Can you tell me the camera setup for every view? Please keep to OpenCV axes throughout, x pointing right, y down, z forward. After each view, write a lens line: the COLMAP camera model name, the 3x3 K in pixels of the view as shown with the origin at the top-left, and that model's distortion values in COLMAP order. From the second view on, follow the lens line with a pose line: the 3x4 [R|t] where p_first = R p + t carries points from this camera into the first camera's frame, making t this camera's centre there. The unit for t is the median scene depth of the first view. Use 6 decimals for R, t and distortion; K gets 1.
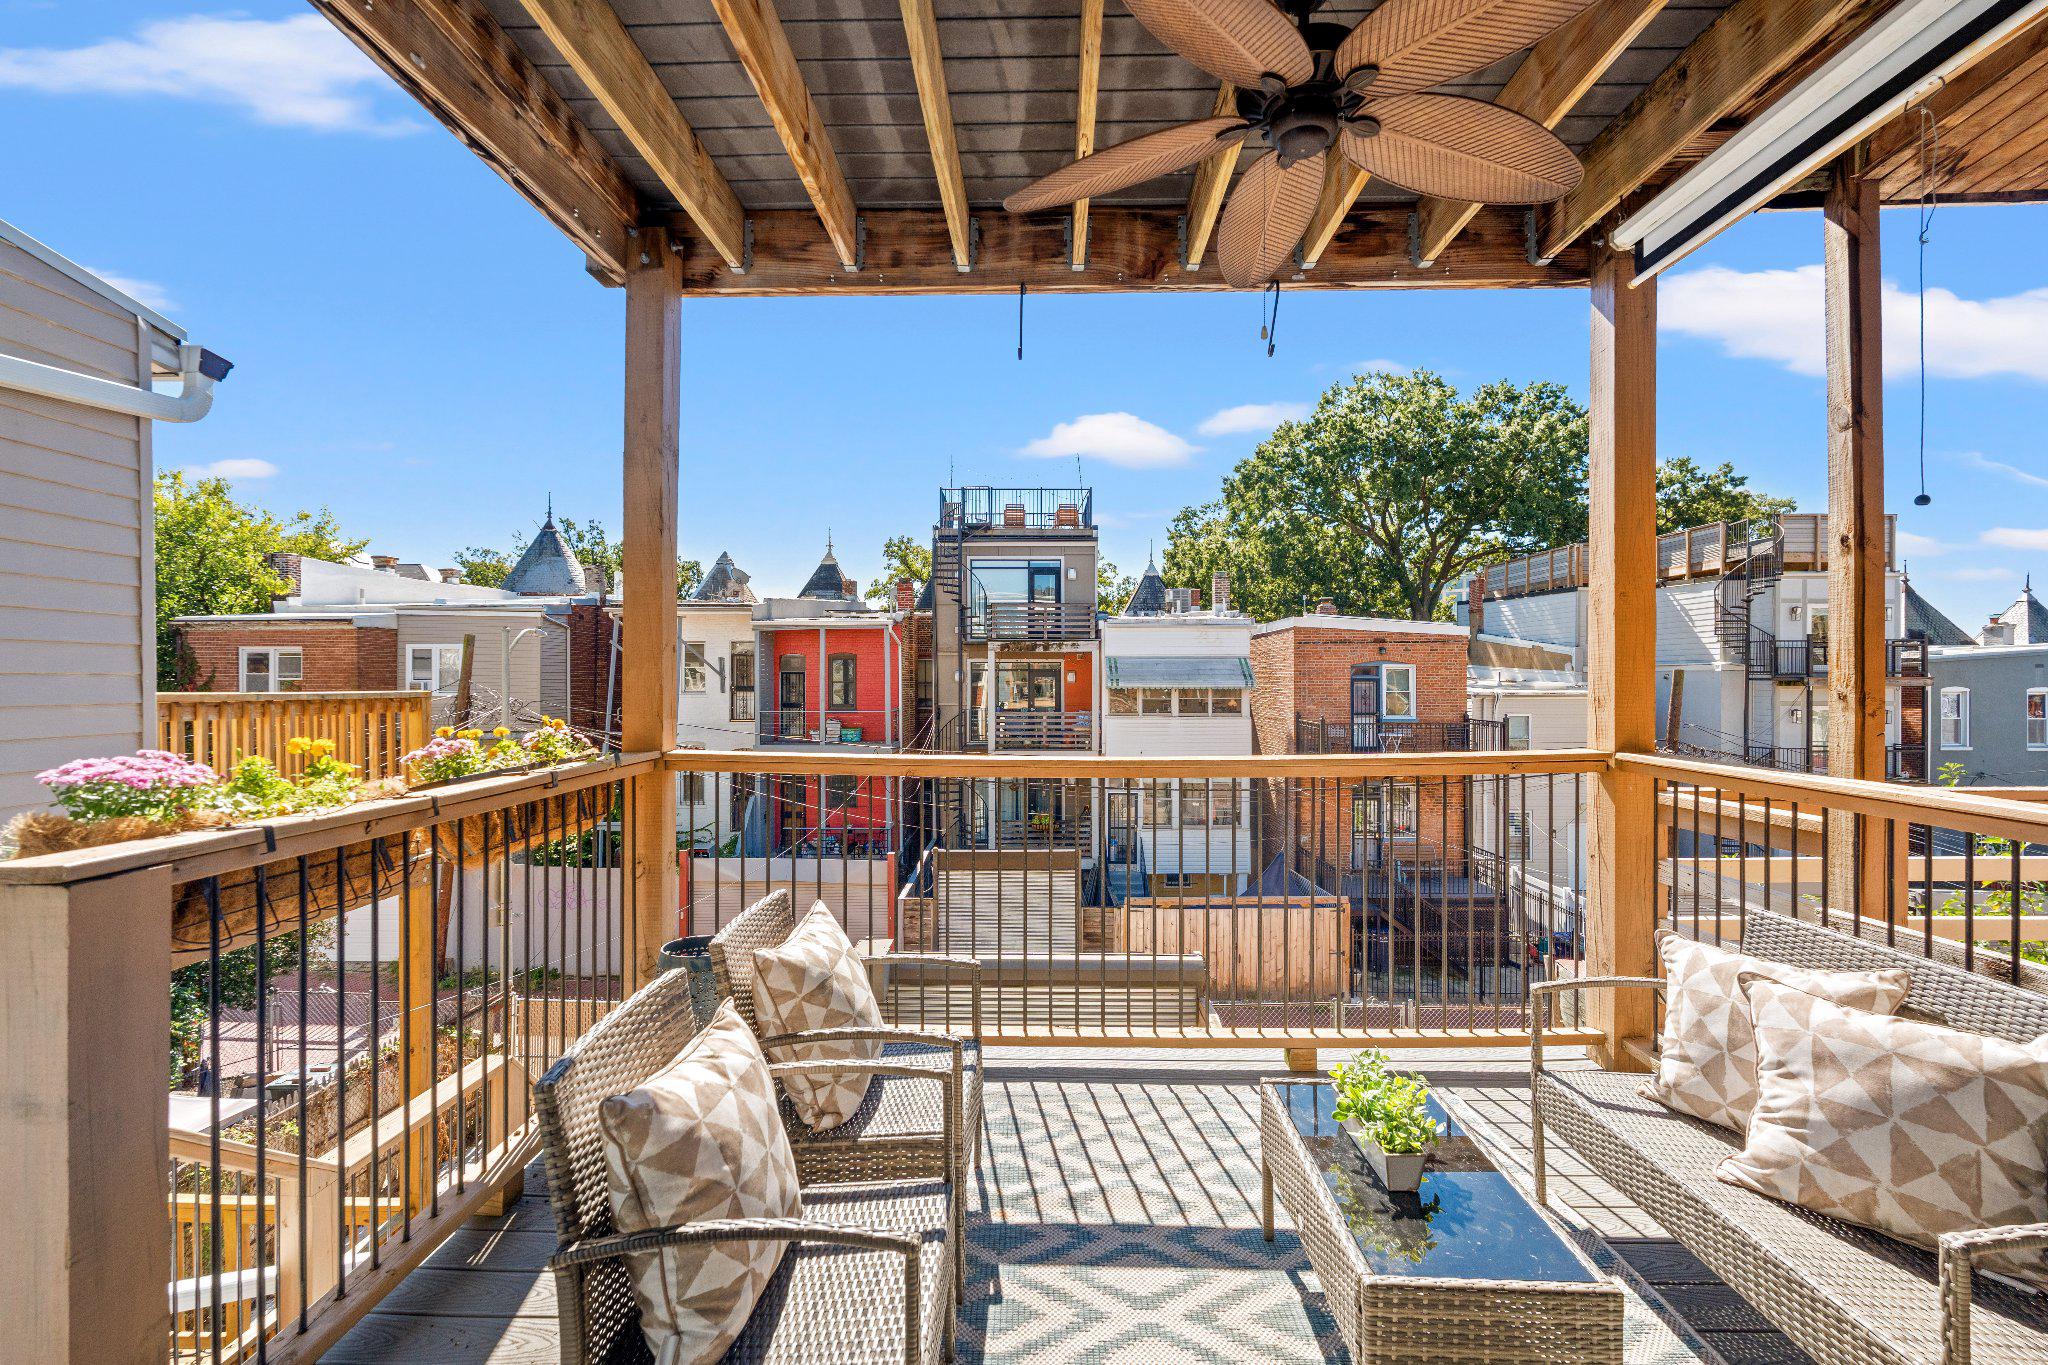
lens RADIAL K [[898.5, 0, 1024.0], [0, 898.5, 682.5], [0, 0, 1]] dist [-0.001791, -0.000652]
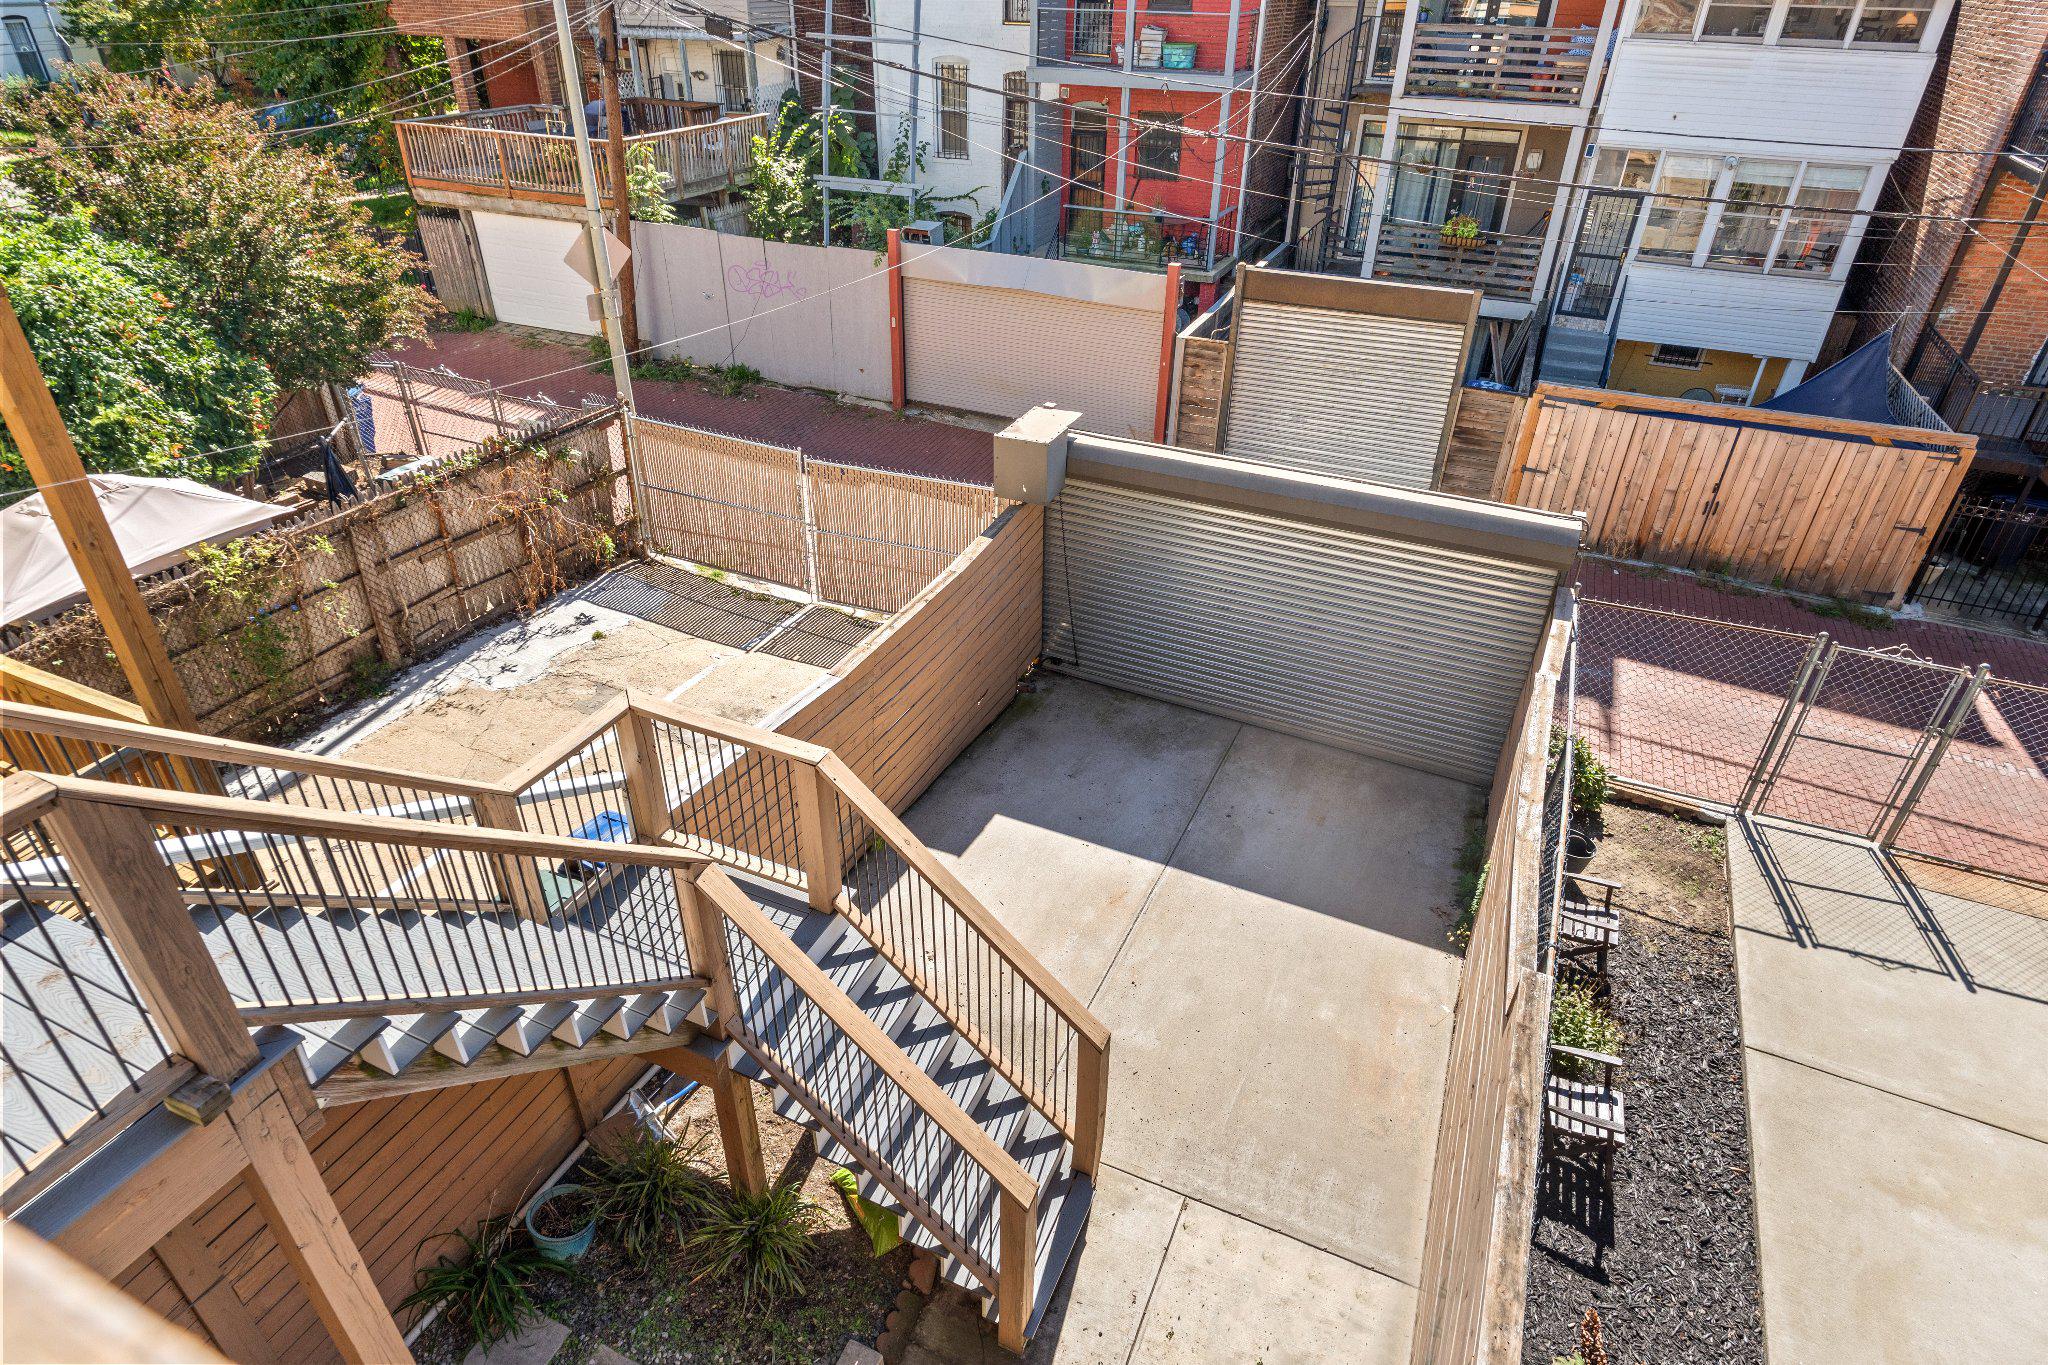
lens RADIAL K [[1113.3, 0, 1024.0], [0, 1113.3, 682.5], [0, 0, 1]] dist [-0.001726, -0.000160]
pose [[0.923763, 0.222726, -0.311537, 0.049041], [-0.021132, 0.841893, 0.539231, 0.009793], [0.382382, -0.491538, 0.782416, 0.132561]]
